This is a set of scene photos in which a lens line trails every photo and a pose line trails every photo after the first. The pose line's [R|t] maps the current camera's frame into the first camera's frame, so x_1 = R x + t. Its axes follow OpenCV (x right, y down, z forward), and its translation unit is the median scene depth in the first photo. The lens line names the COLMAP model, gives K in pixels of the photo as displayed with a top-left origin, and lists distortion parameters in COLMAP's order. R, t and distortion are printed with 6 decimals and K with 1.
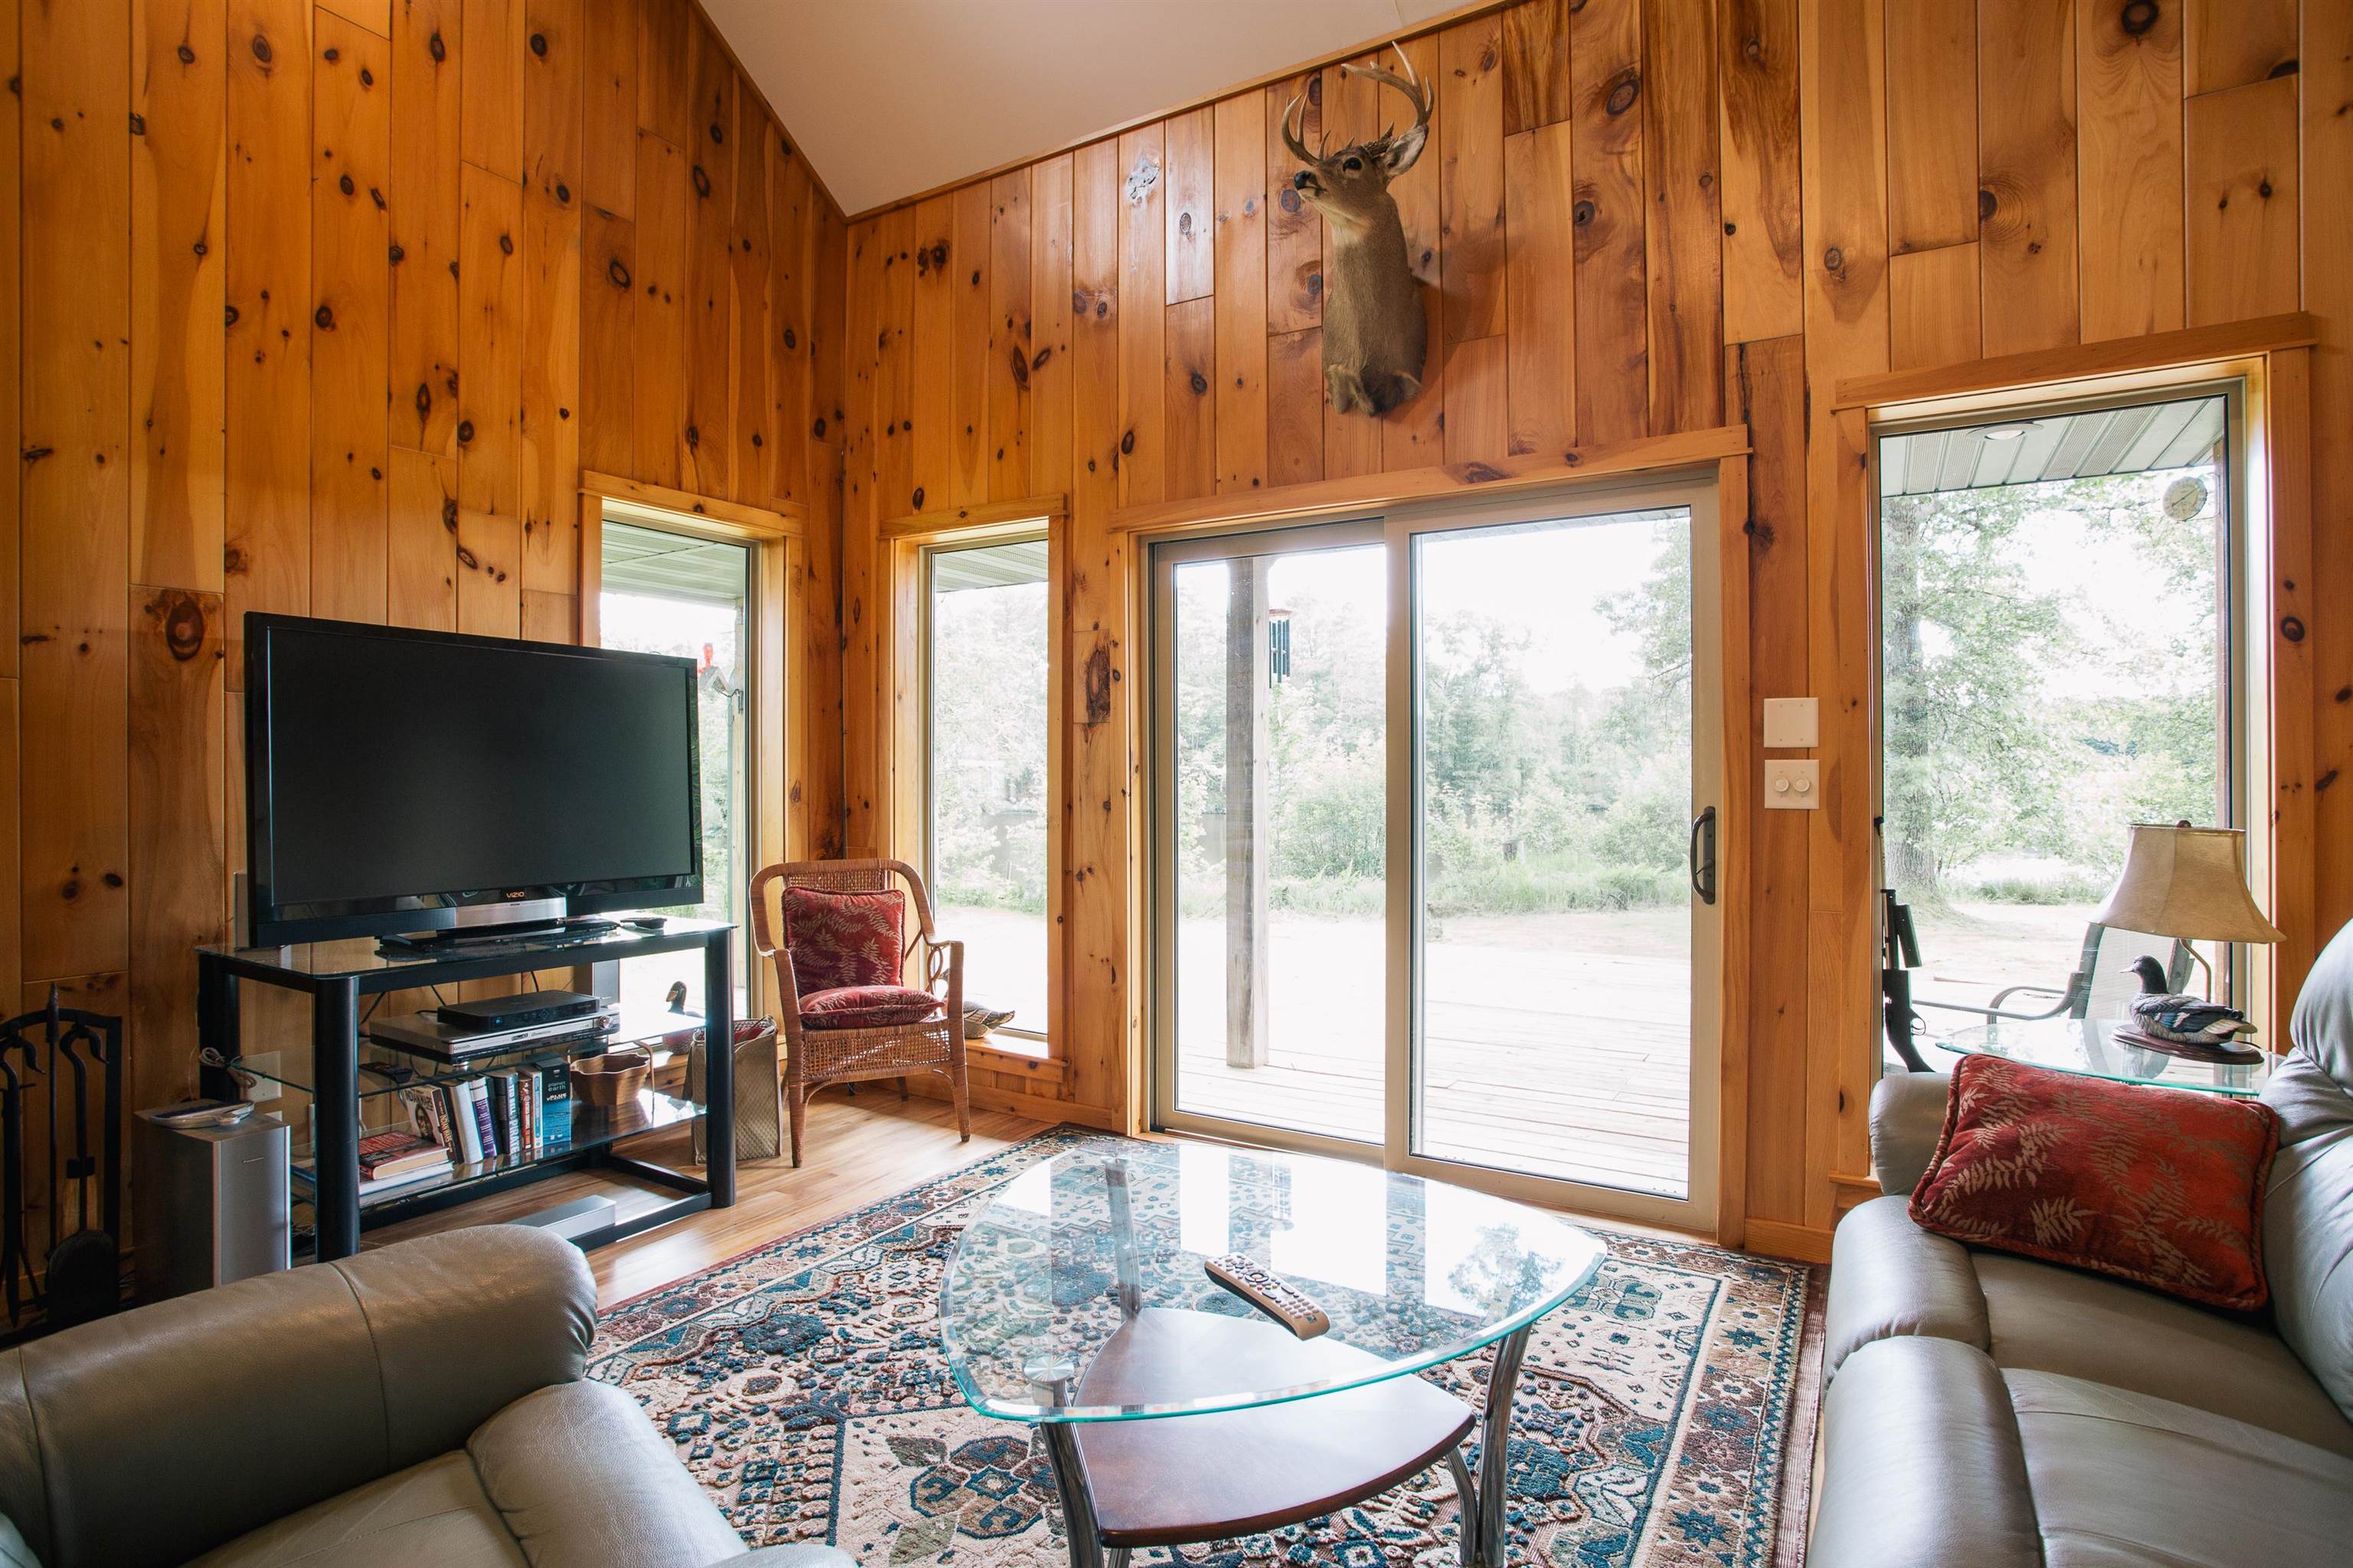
lens RADIAL K [[1162.7, 0, 1202.6], [0, 1162.7, 773.7], [0, 0, 1]] dist [-0.075569, 0.030775]
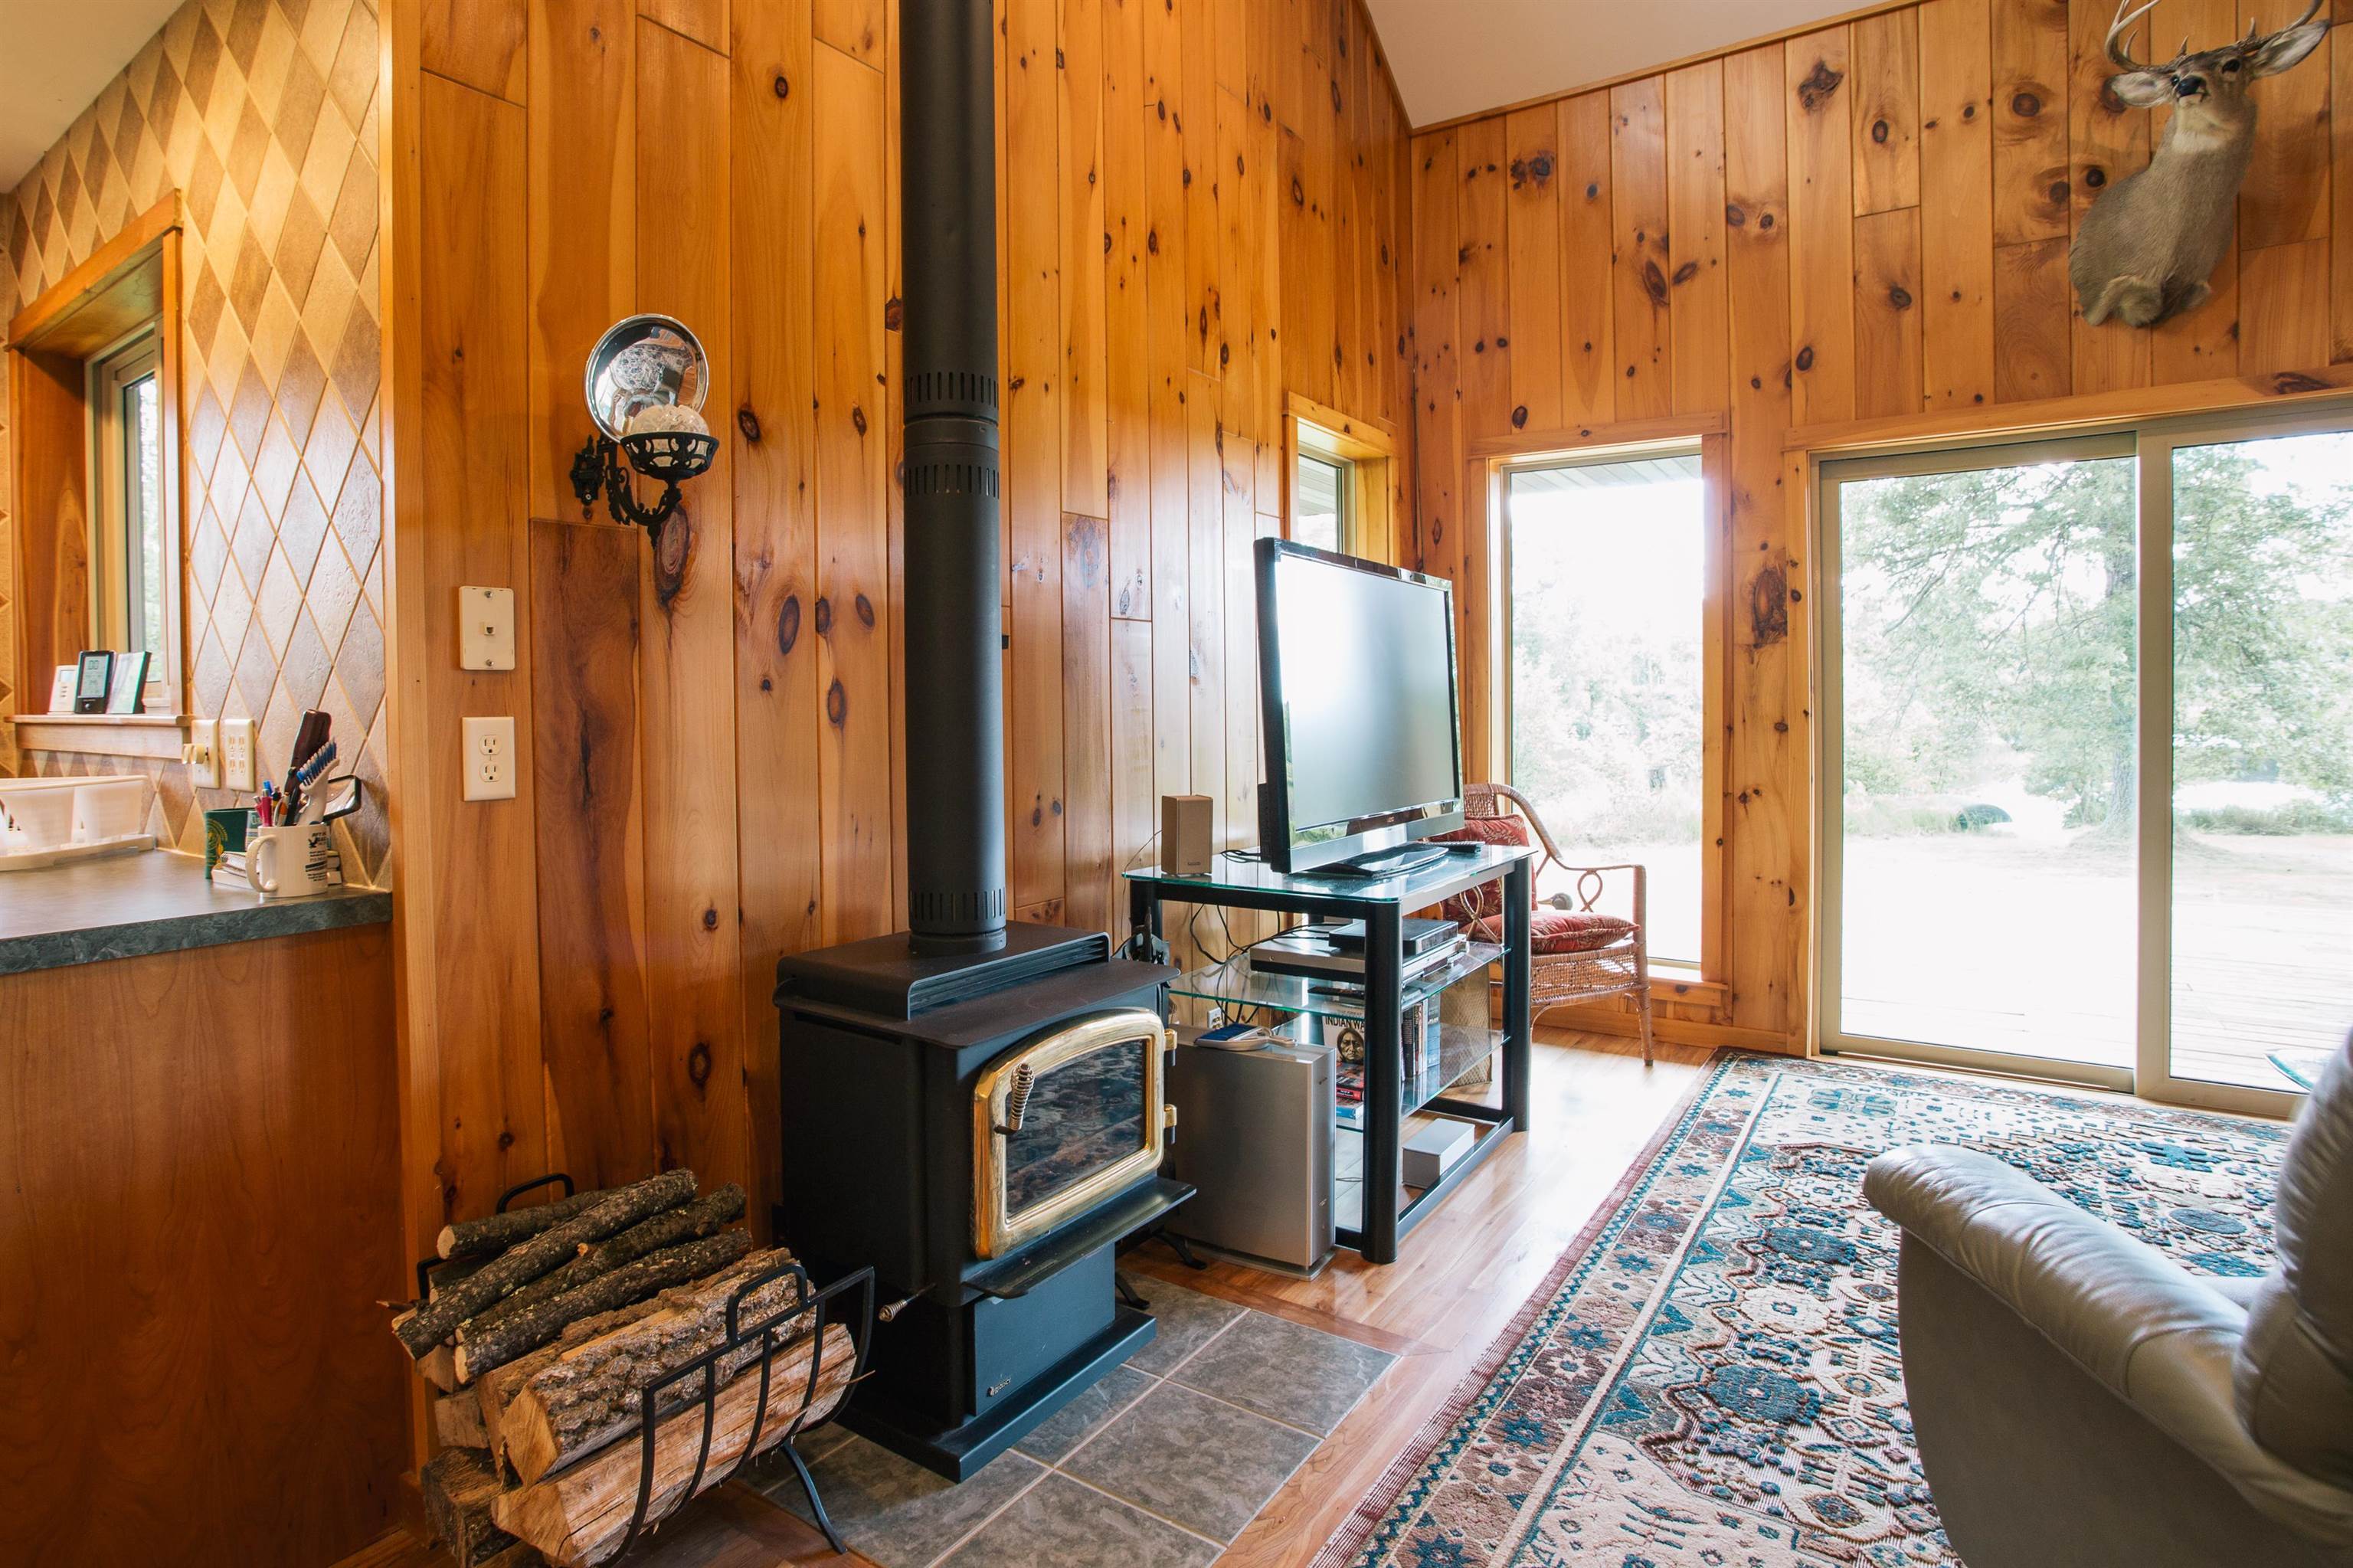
lens RADIAL K [[1215.5, 0, 1118.6], [0, 1215.5, 720.9], [0, 0, 1]] dist [-0.074987, 0.030533]
pose [[0.996306, -0.007459, -0.085553, -0.636392], [0.008961, 0.999812, 0.017191, -0.000258], [0.085408, -0.017895, 0.996185, -0.068469]]
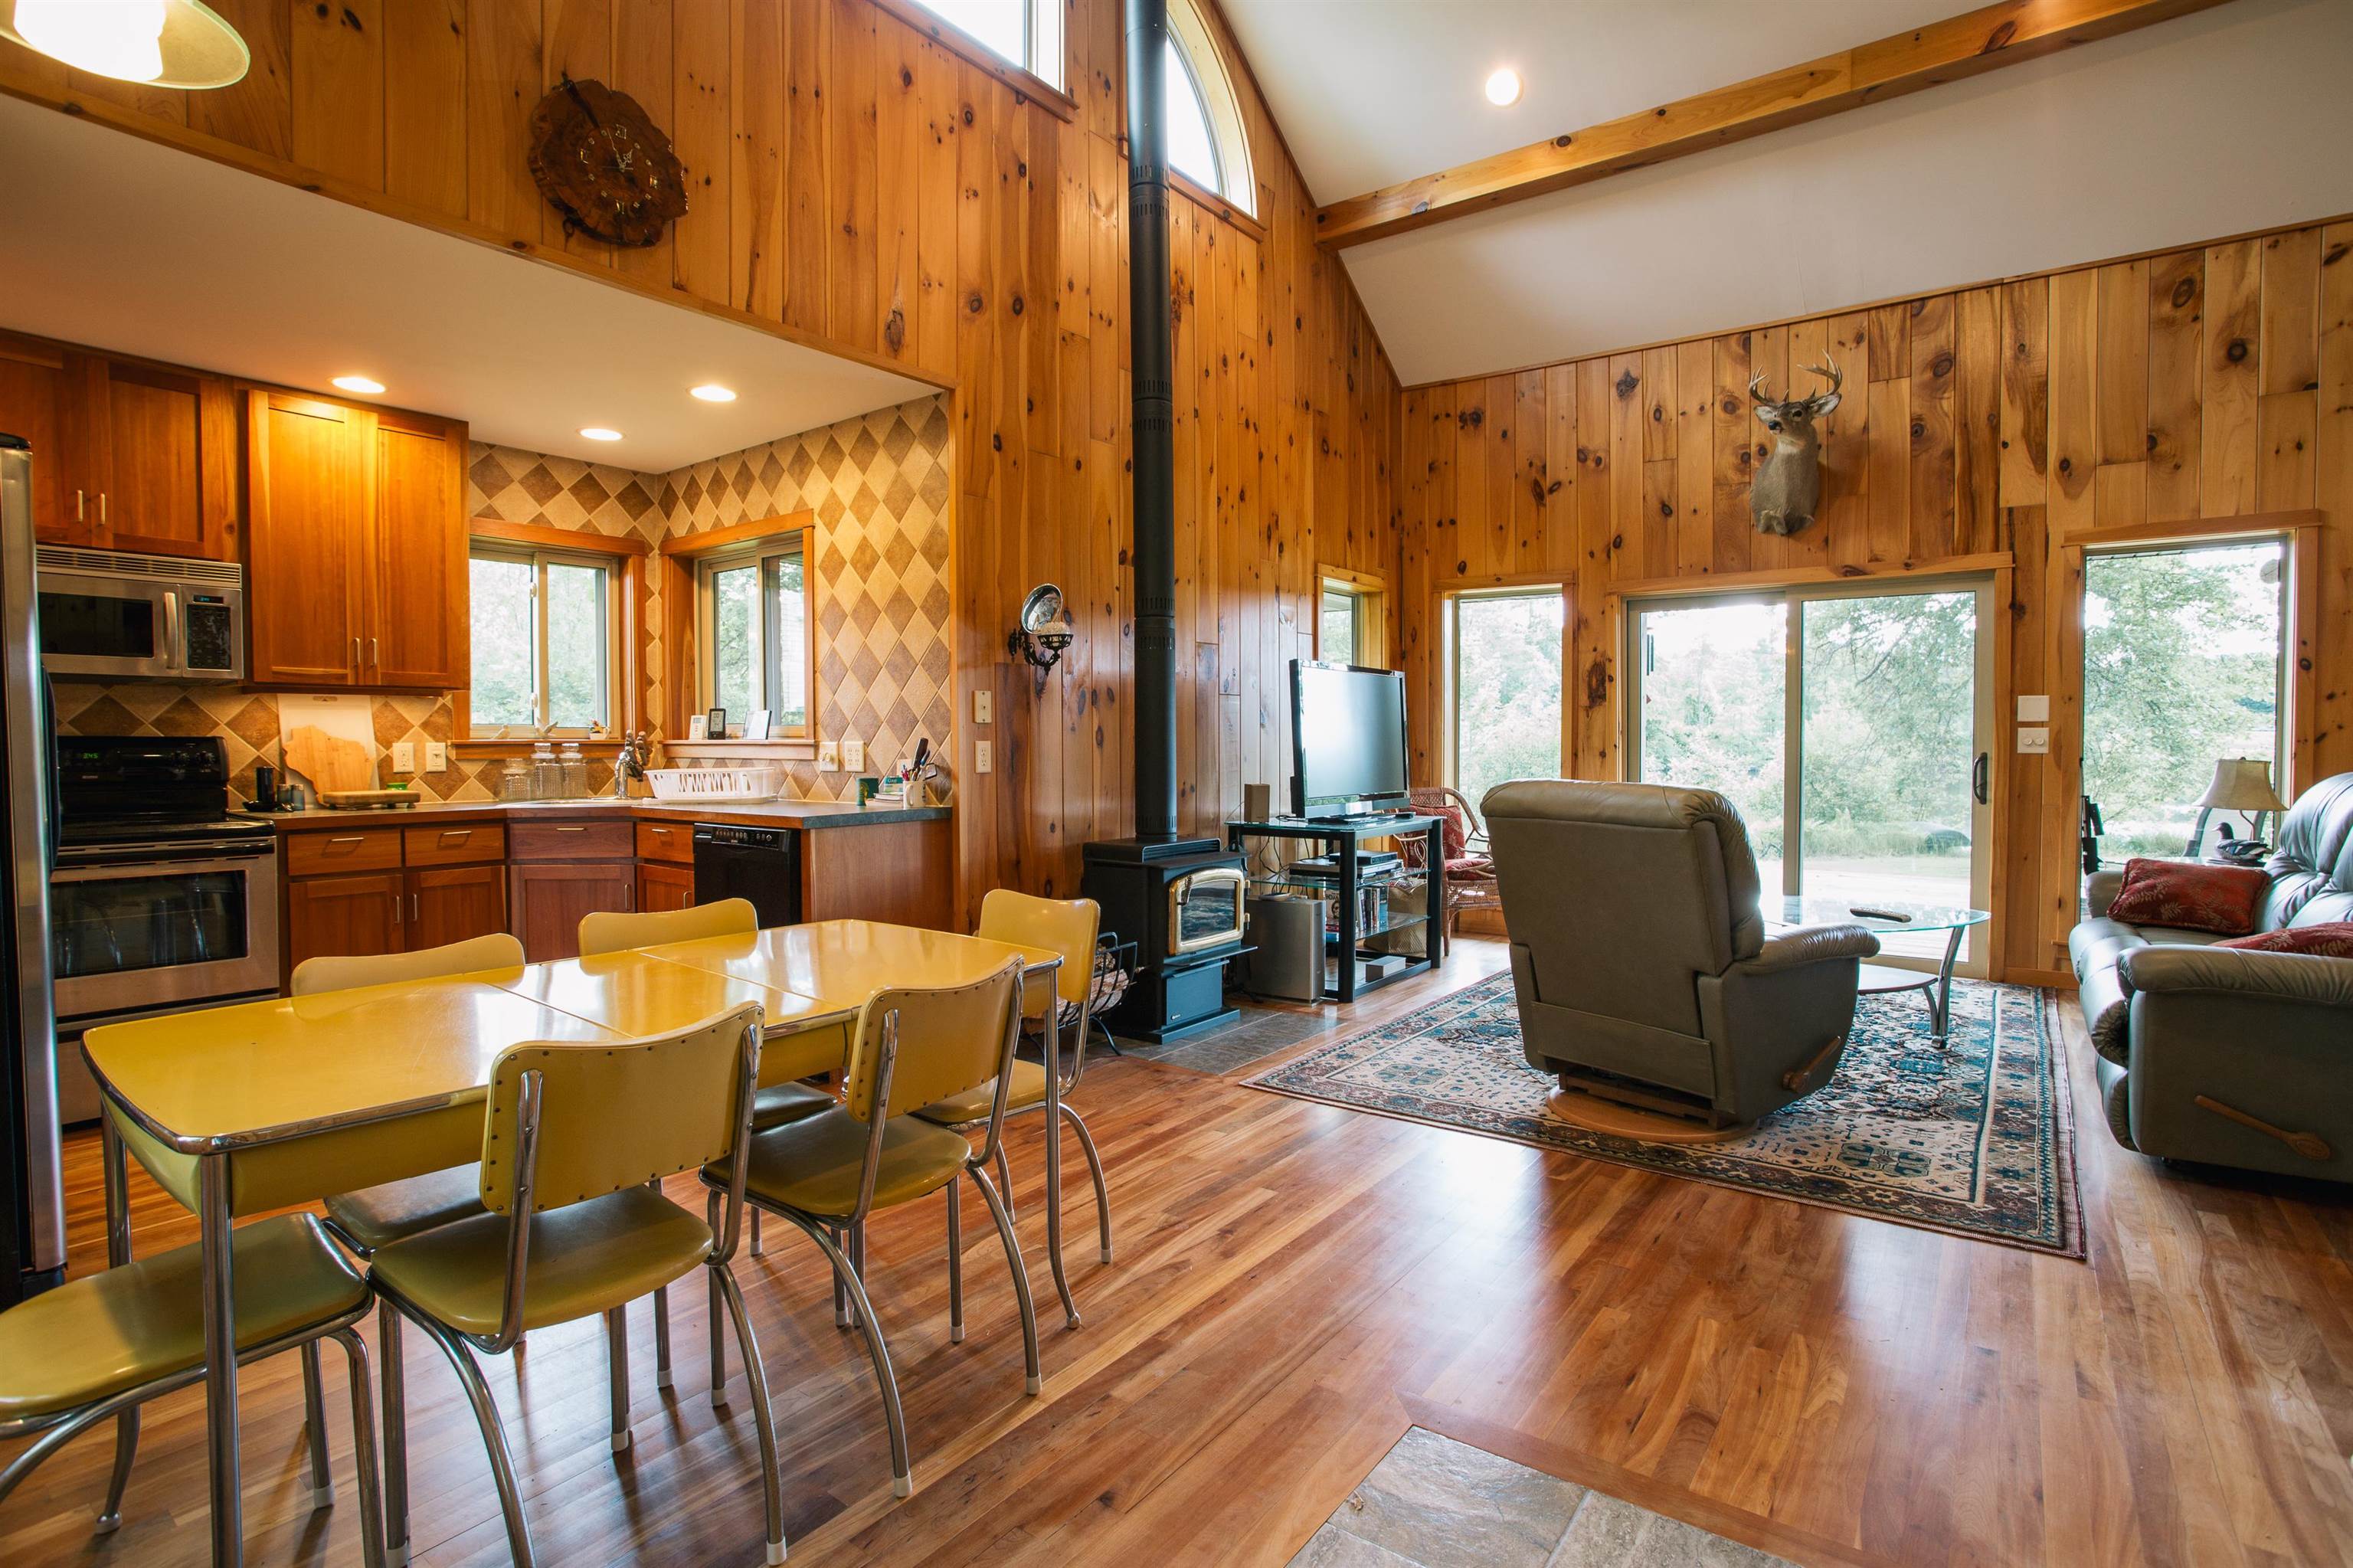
lens RADIAL K [[1148.1, 0, 1200.5], [0, 1148.1, 773.3], [0, 0, 1]] dist [-0.072519, 0.031503]
pose [[0.995719, 0.000240, -0.092436, -0.591635], [0.002768, 0.999471, 0.032419, -0.000302], [0.092395, -0.032536, 0.995191, -0.834609]]
